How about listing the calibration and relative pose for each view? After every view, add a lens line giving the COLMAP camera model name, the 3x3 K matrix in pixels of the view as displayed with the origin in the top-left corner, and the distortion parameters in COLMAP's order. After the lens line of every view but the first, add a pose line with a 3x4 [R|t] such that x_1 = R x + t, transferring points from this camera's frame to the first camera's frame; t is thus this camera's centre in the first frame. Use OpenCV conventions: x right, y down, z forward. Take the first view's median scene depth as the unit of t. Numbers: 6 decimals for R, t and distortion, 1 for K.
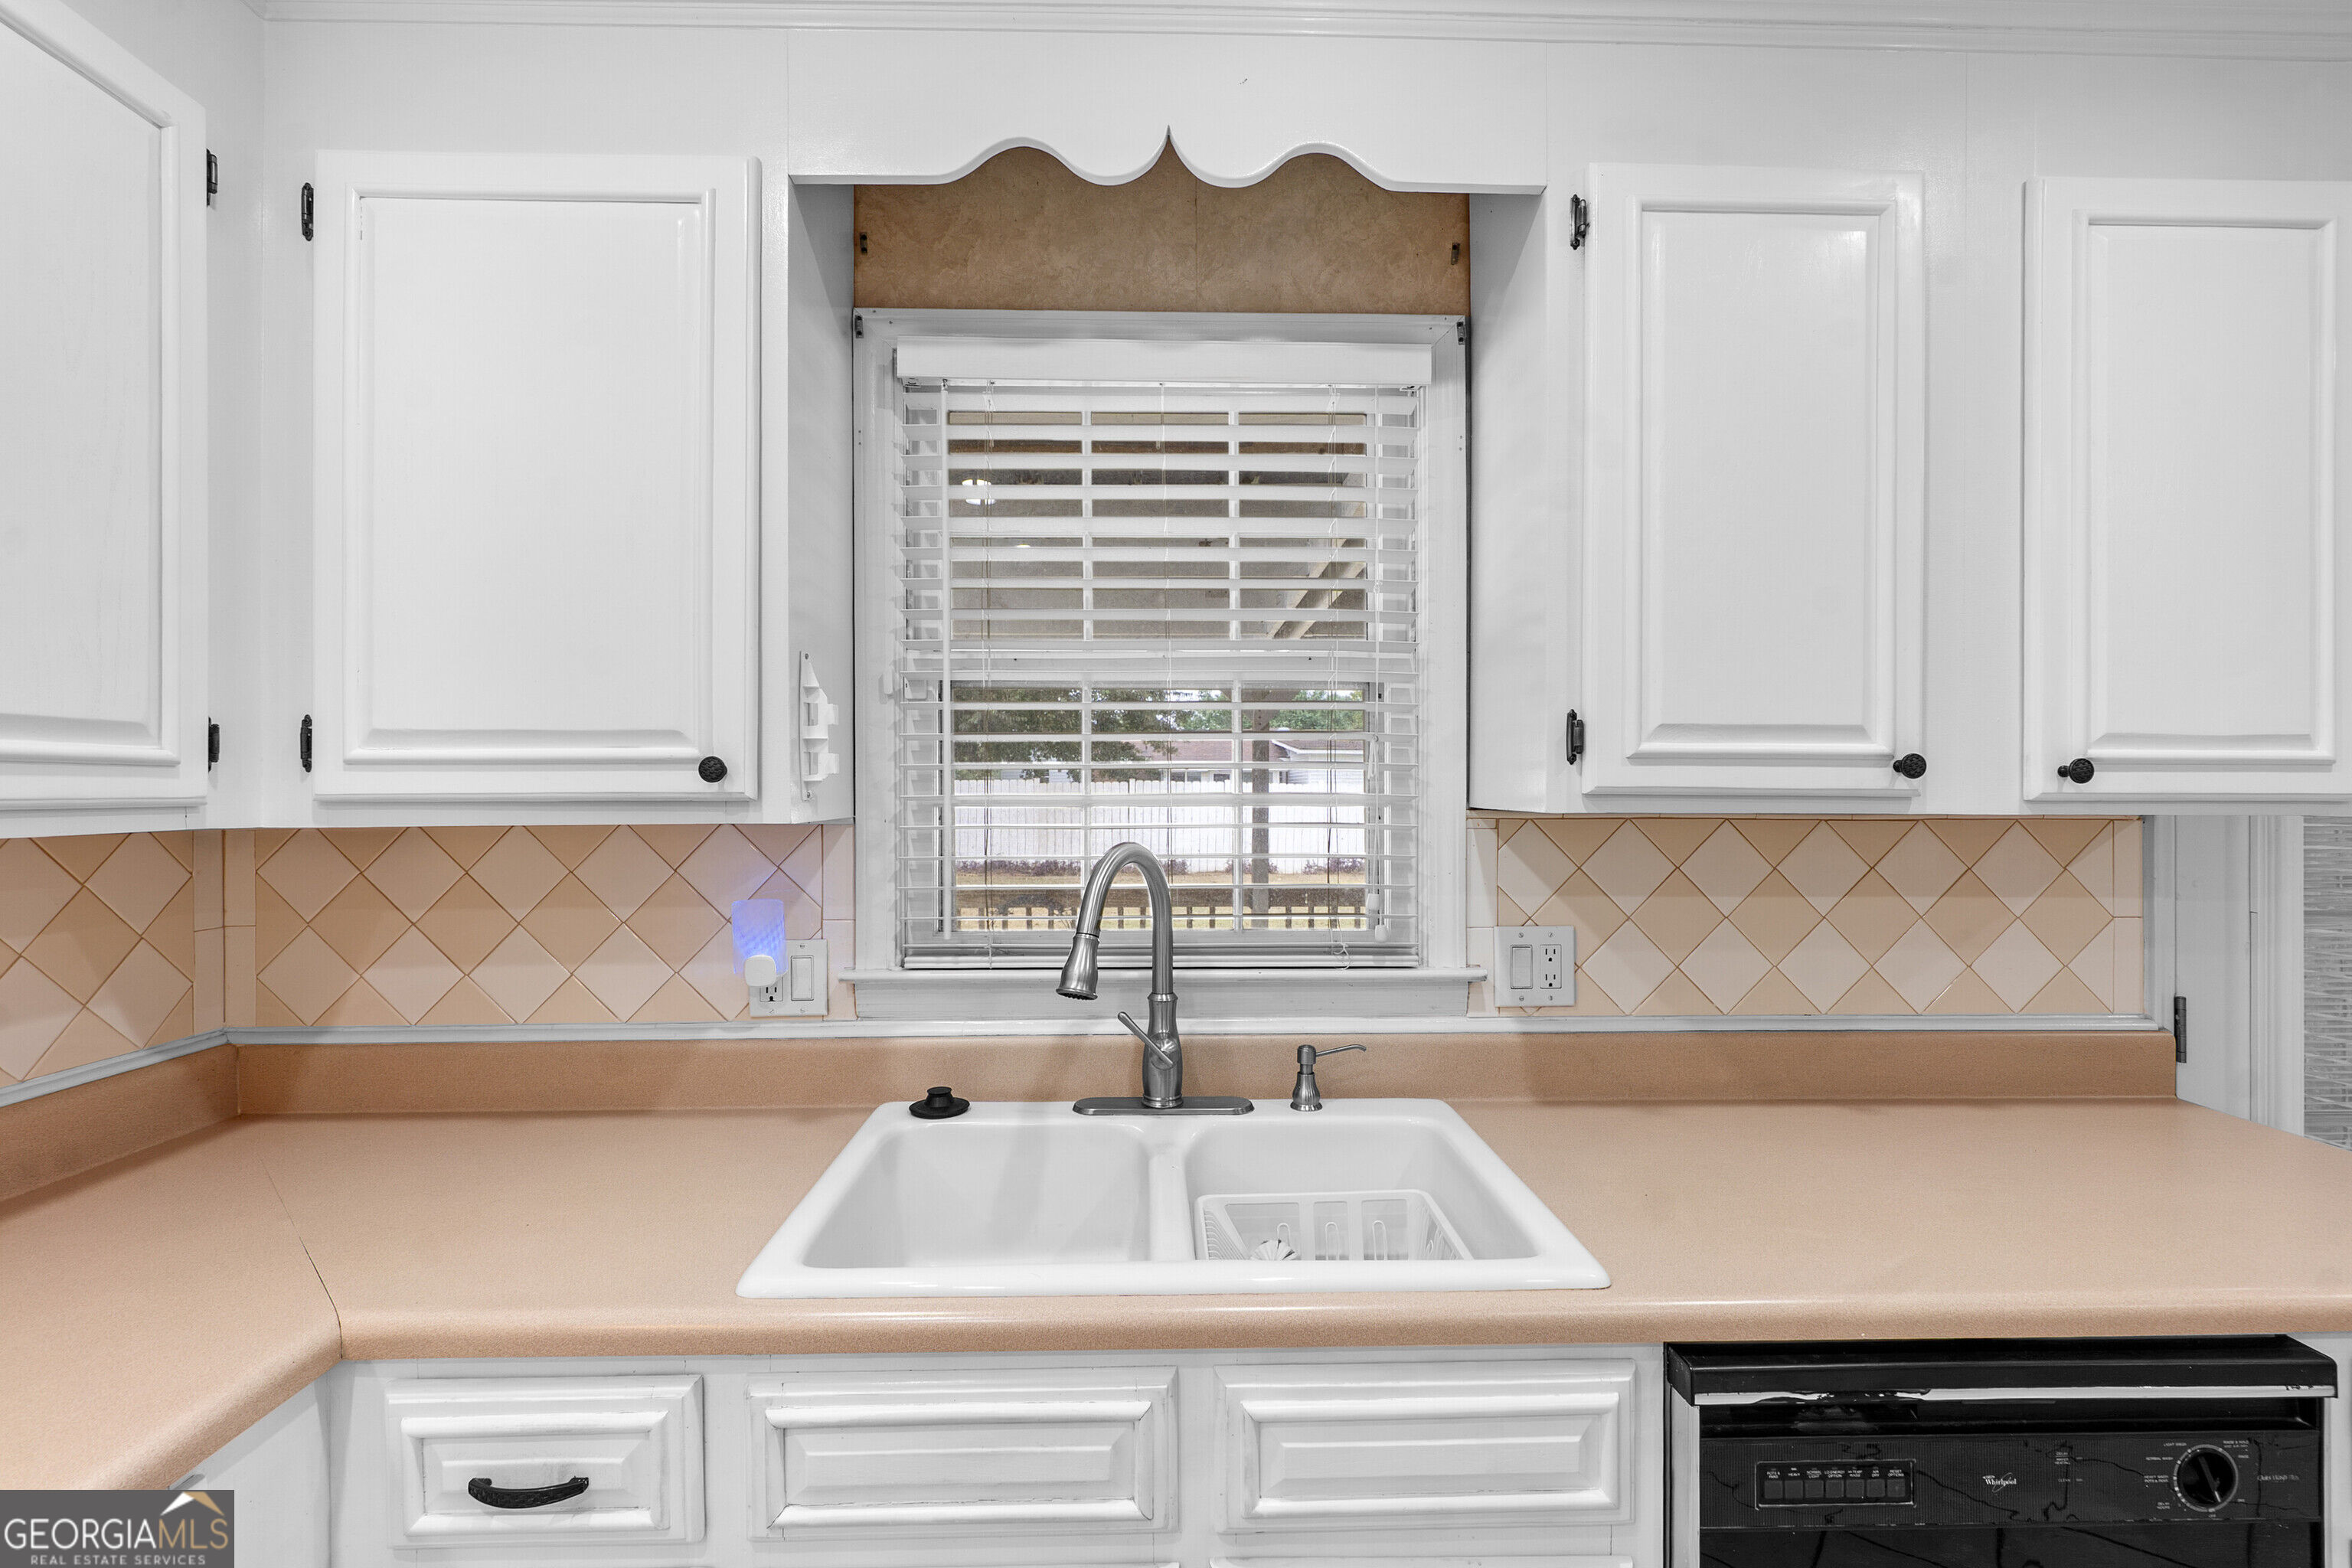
lens RADIAL K [[1021.0, 0, 1168.9], [0, 1021.0, 797.8], [0, 0, 1]] dist [-0.002496, 0.000301]
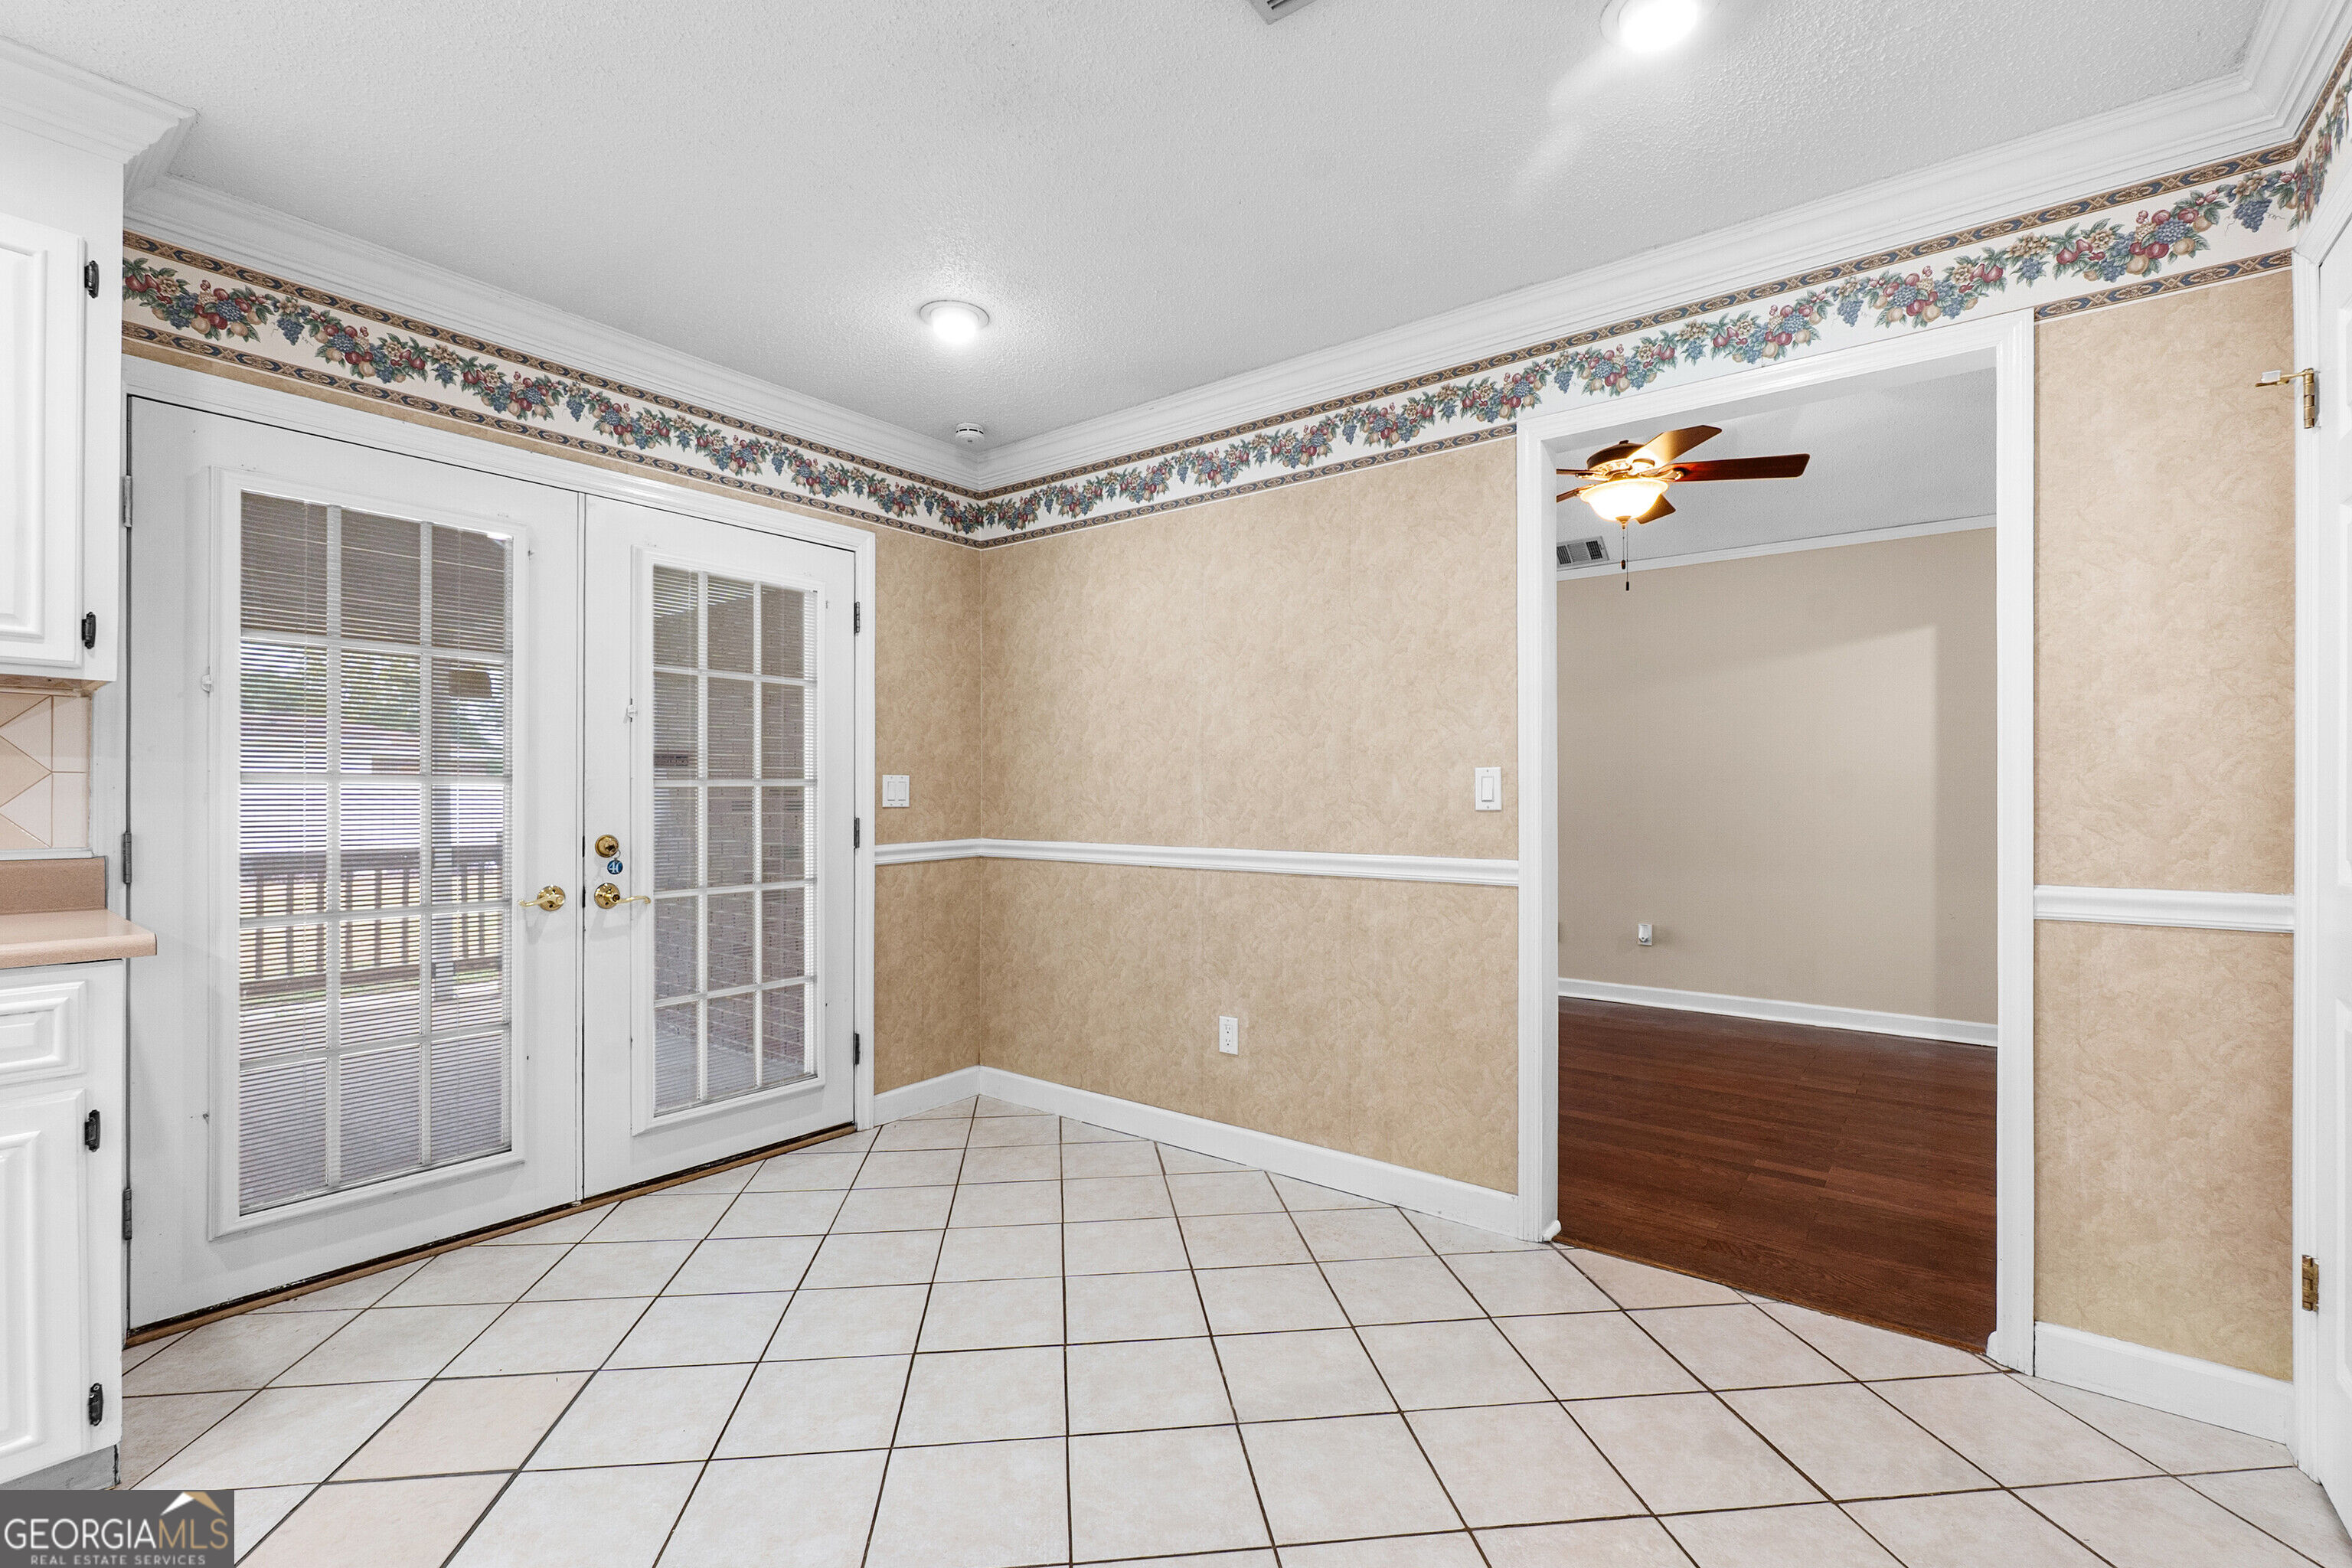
lens RADIAL K [[1021.2, 0, 1159.0], [0, 1021.2, 792.7], [0, 0, 1]] dist [-0.002996, 0.000357]
pose [[0.643938, 0.002167, 0.765075, 0.940443], [0.002734, 0.999983, -0.005134, 0.170583], [-0.765073, 0.005398, 0.643921, -0.973606]]
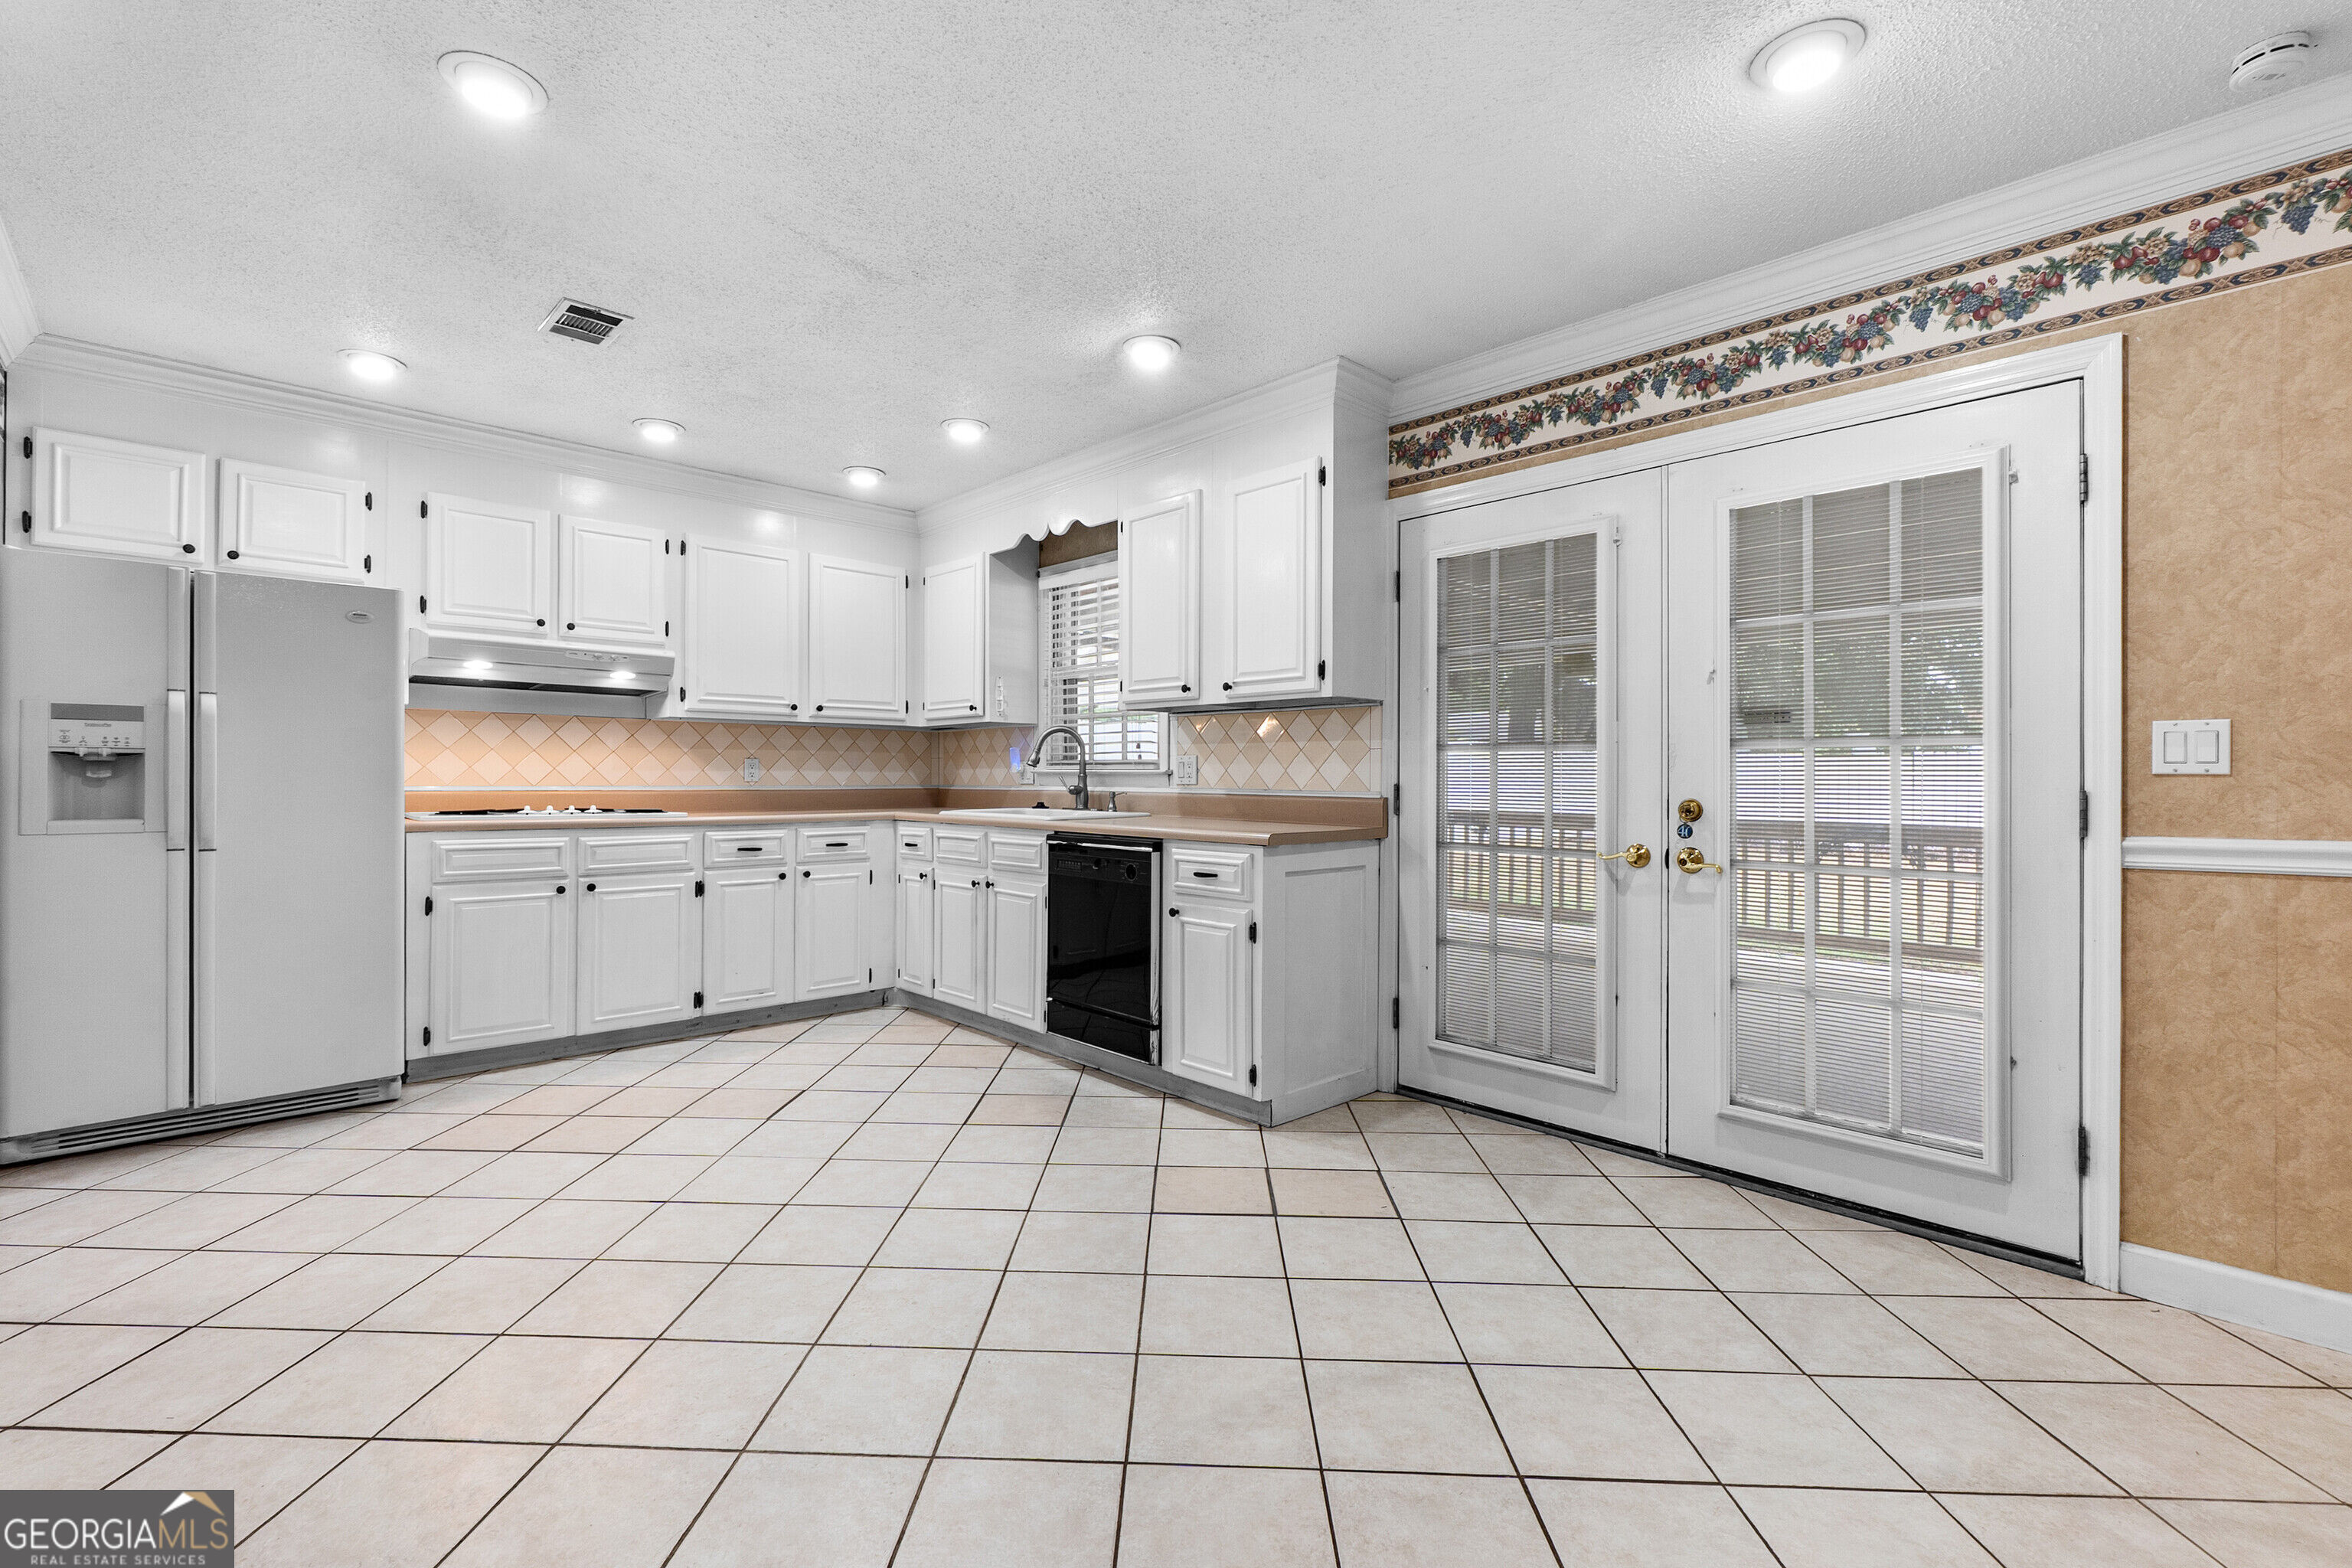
lens RADIAL K [[1023.4, 0, 1162.8], [0, 1023.4, 775.9], [0, 0, 1]] dist [-0.001312, 0.000546]
pose [[0.665697, 0.001860, -0.746220, 2.573384], [-0.008090, 0.999956, -0.004724, 0.212823], [0.746178, 0.009182, 0.665683, -0.948248]]
